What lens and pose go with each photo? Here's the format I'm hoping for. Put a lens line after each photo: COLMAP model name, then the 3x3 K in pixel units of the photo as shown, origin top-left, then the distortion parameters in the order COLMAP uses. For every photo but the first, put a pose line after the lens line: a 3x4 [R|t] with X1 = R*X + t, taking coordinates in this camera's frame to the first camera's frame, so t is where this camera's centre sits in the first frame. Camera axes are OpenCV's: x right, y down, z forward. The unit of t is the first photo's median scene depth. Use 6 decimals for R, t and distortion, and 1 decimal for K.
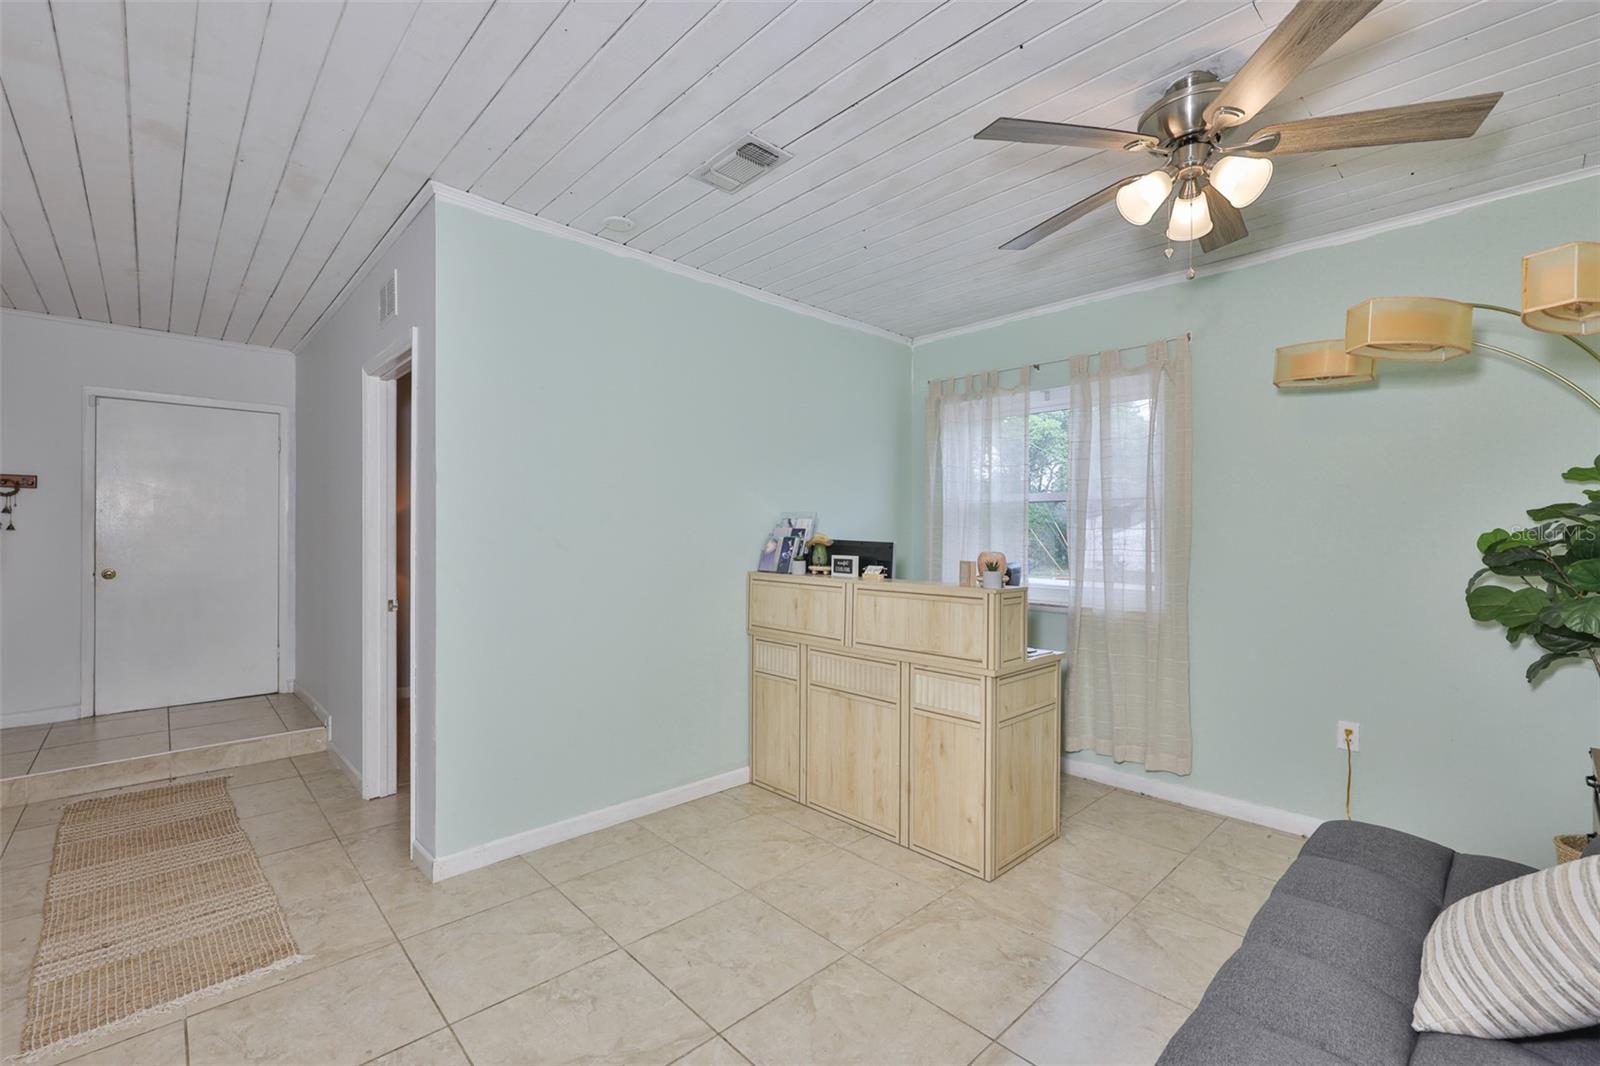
lens RADIAL K [[691.5, 0, 794.4], [0, 691.5, 533.9], [0, 0, 1]] dist [-0.002433, 0.000537]
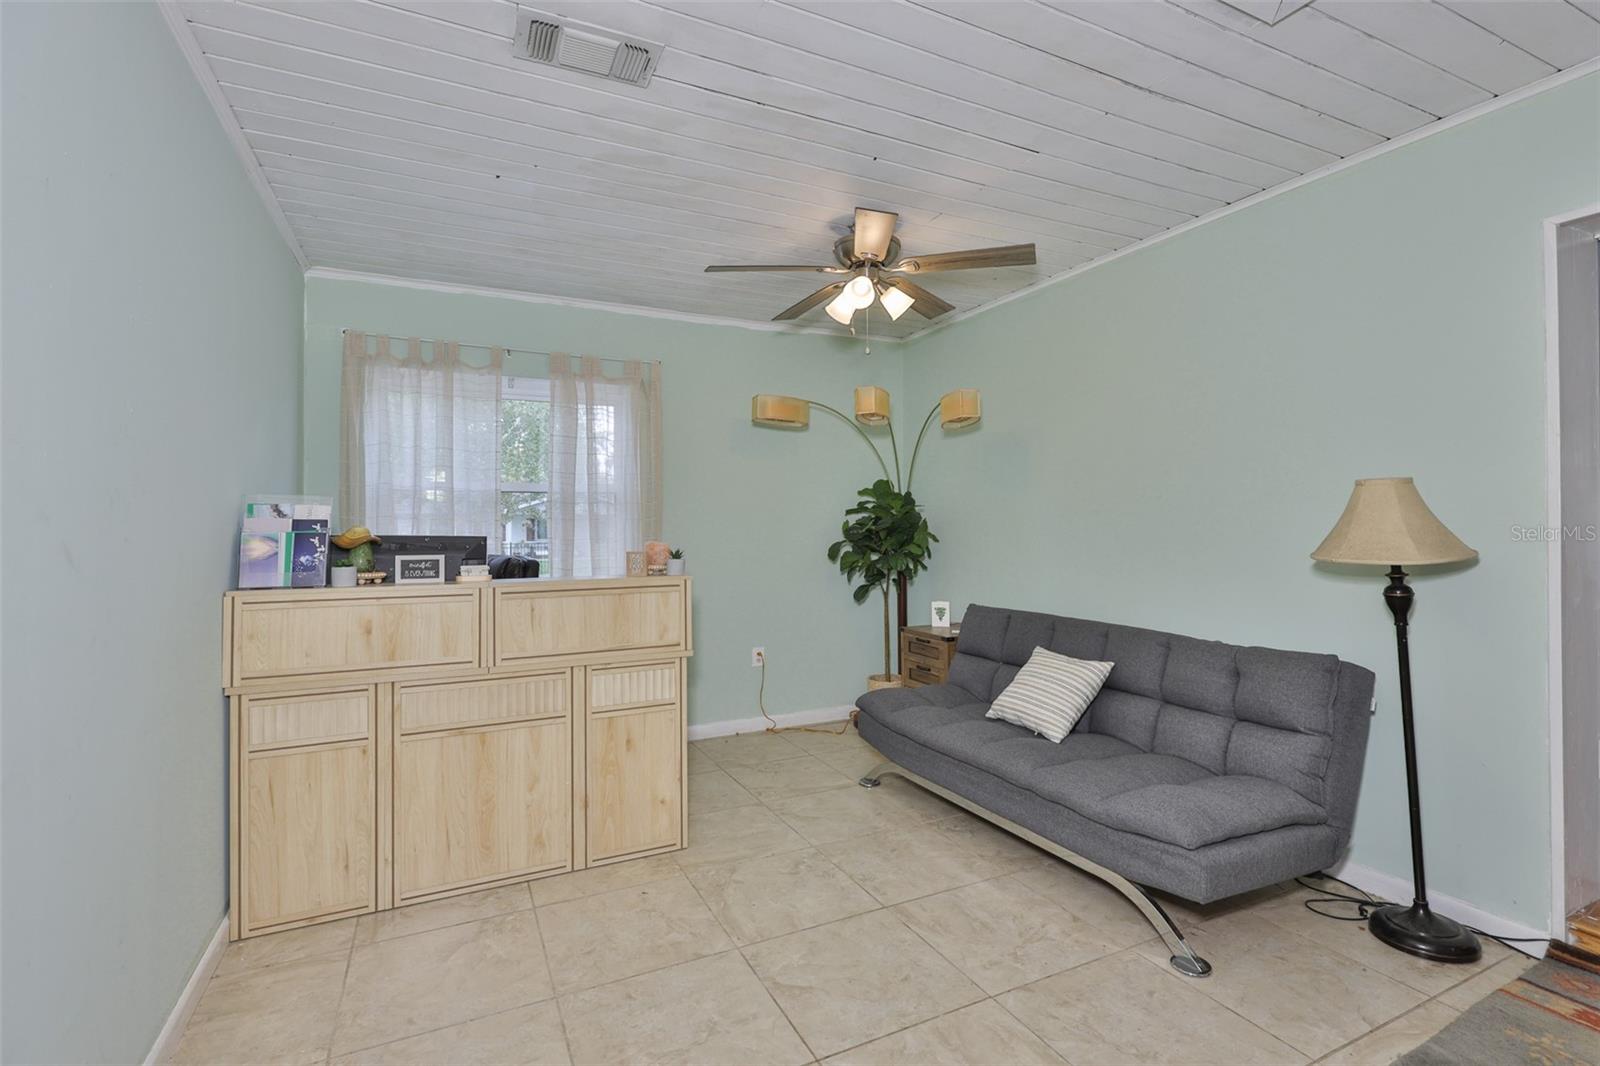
lens RADIAL K [[691.5, 0, 792.2], [0, 691.5, 523.3], [0, 0, 1]] dist [-0.002433, 0.000537]
pose [[0.326155, -0.005314, 0.945301, -0.576324], [0.008774, 0.999958, 0.002594, -0.002151], [-0.945275, 0.007448, 0.326188, 0.417414]]
